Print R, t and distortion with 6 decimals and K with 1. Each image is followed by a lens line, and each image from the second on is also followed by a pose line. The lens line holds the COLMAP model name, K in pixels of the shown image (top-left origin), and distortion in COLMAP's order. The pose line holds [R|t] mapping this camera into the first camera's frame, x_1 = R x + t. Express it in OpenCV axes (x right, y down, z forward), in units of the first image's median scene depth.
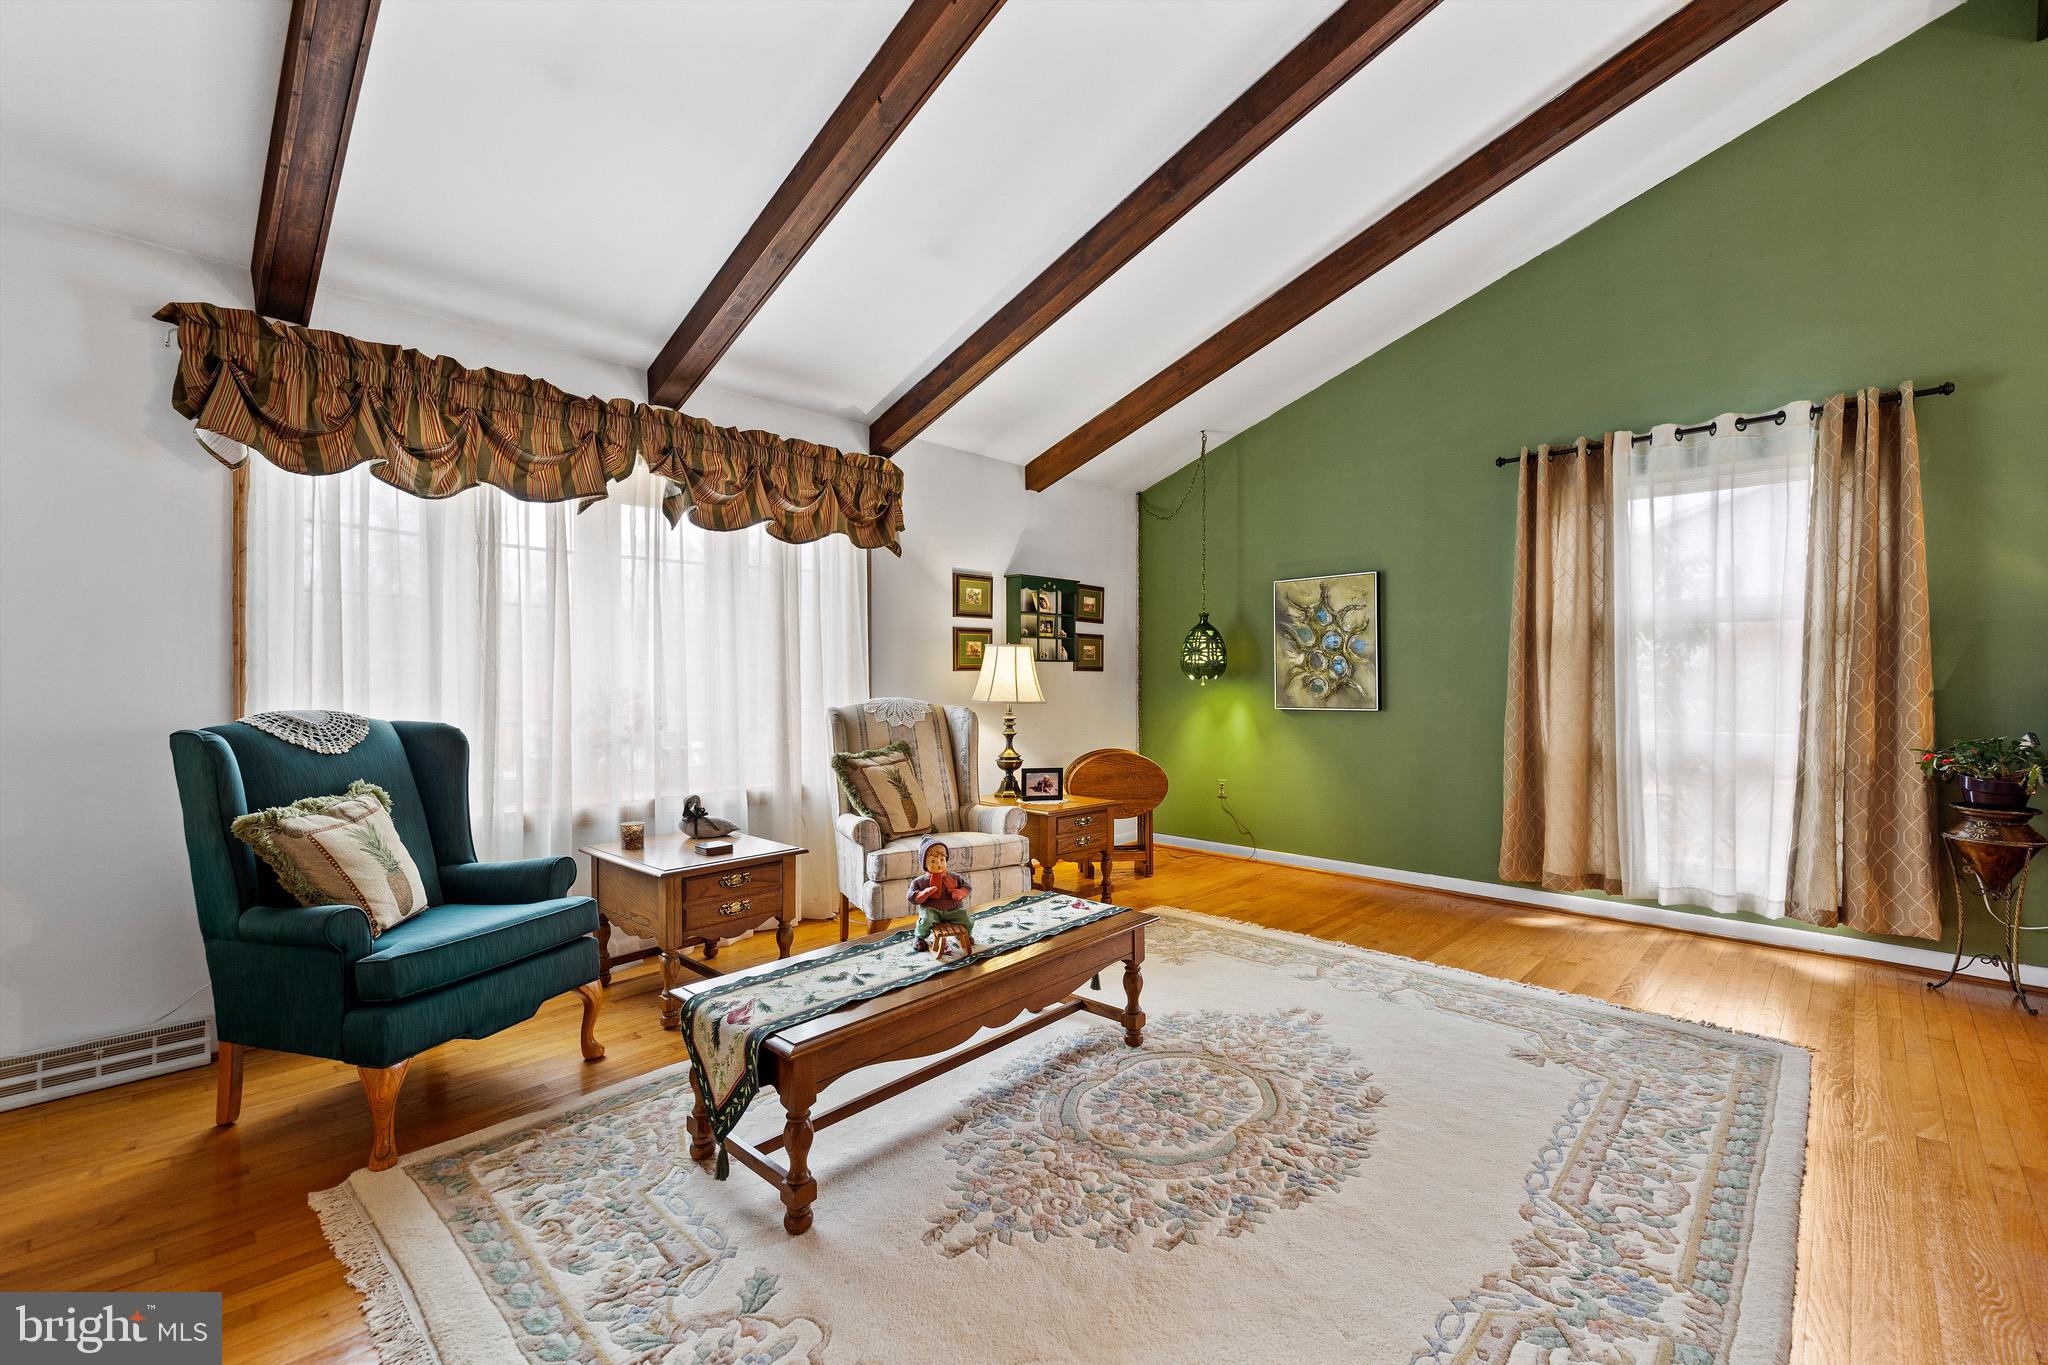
lens RADIAL K [[874.7, 0, 1024.0], [0, 874.7, 682.5], [0, 0, 1]] dist [-0.001076, -0.000461]
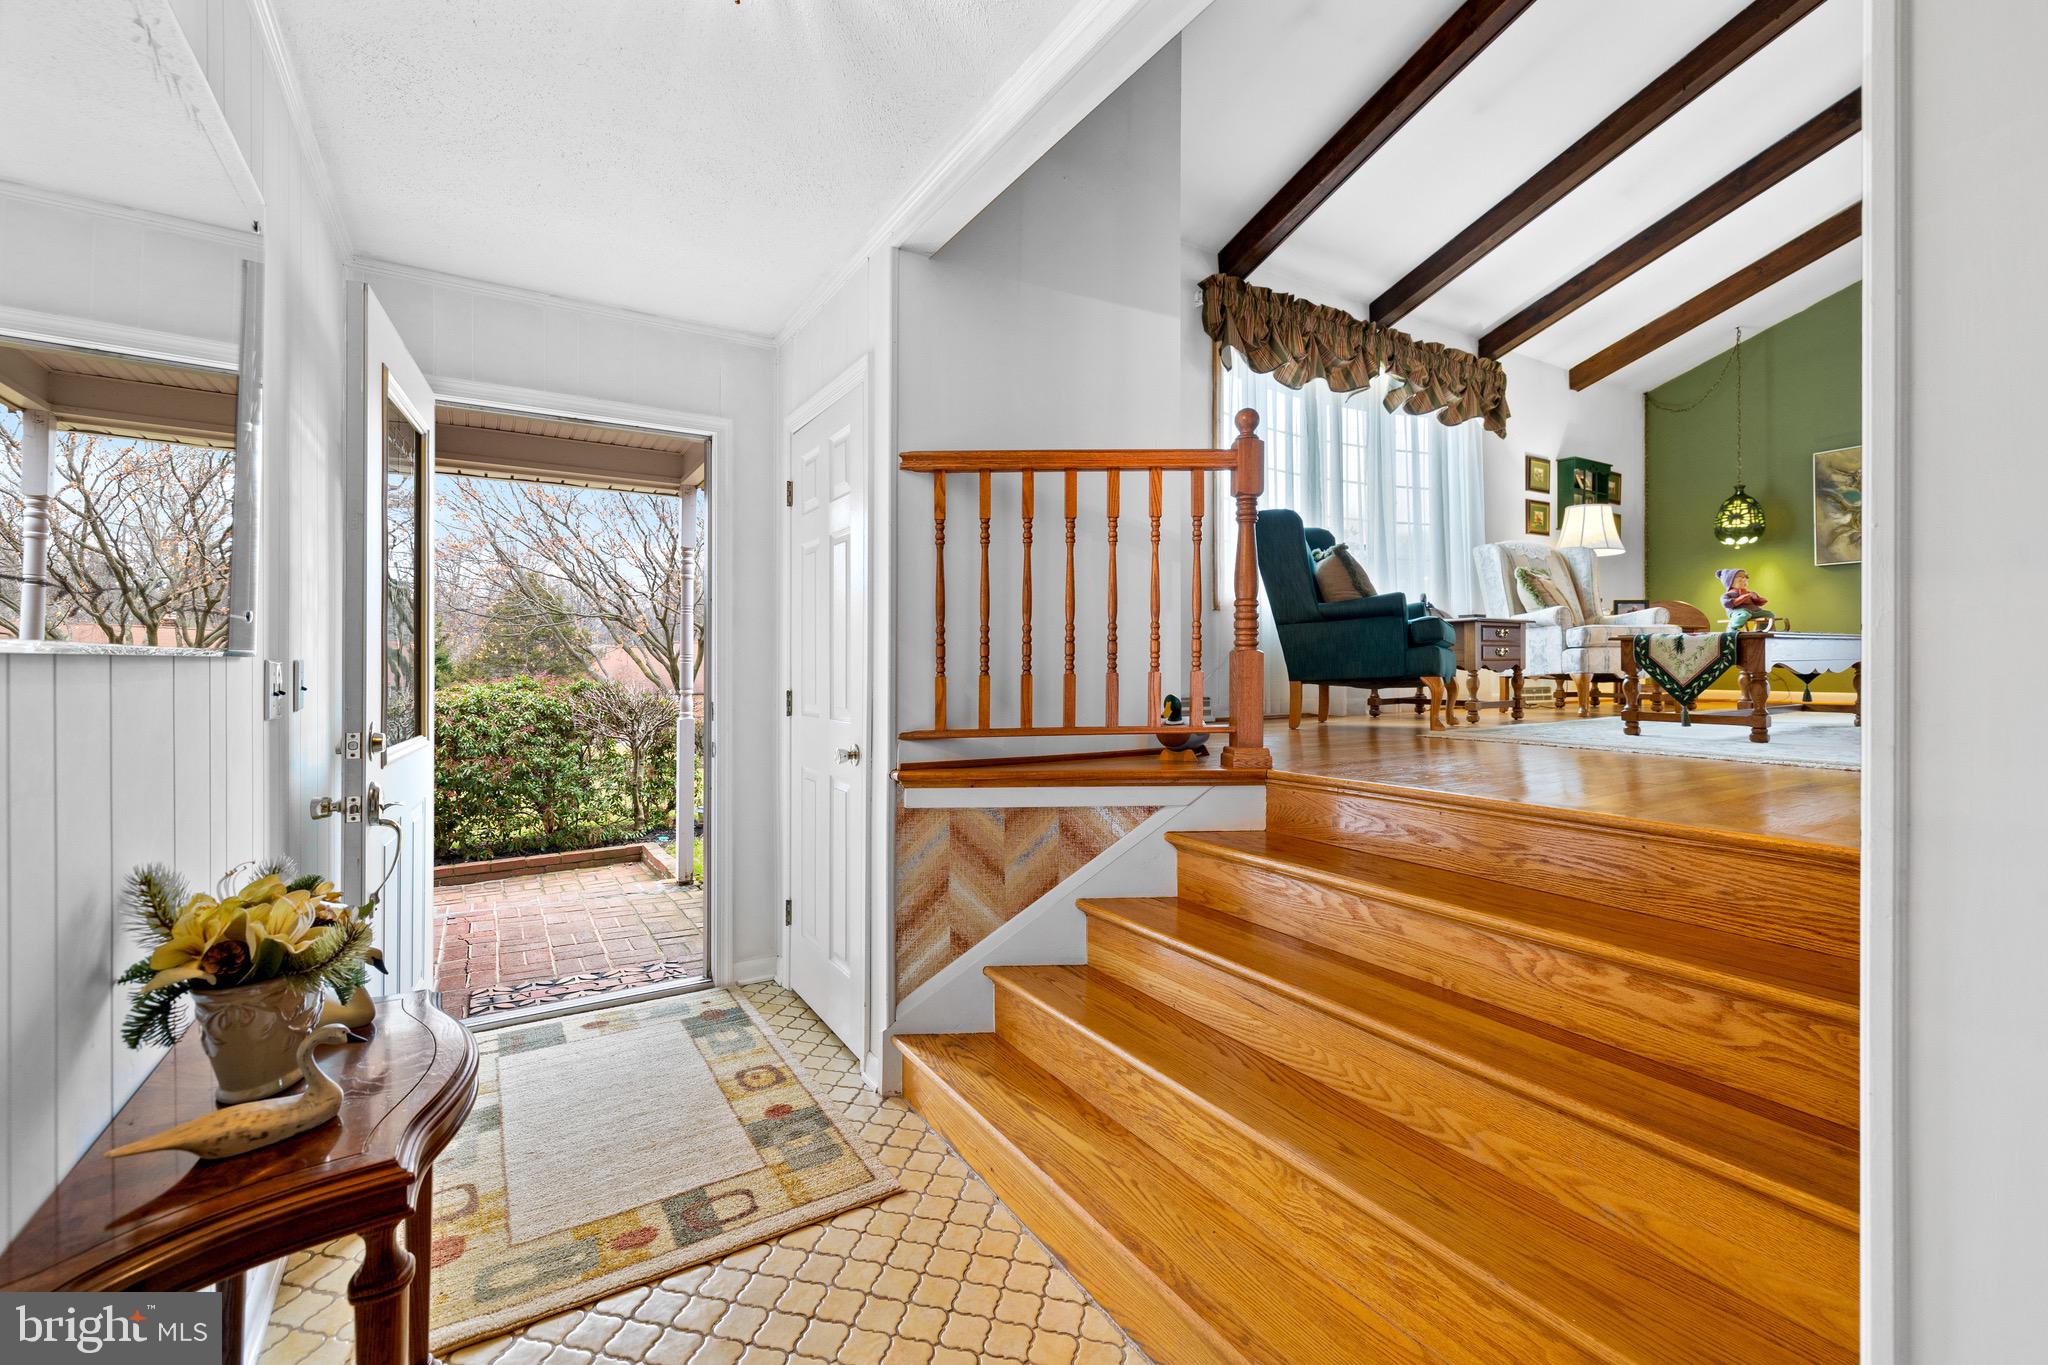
lens RADIAL K [[879.0, 0, 1021.8], [0, 879.0, 663.5], [0, 0, 1]] dist [0.002014, -0.000291]
pose [[0.967334, -0.000299, -0.253506, -0.452097], [0.000125, 1.000000, -0.000703, 0.170039], [0.253506, 0.000648, 0.967334, -0.394429]]
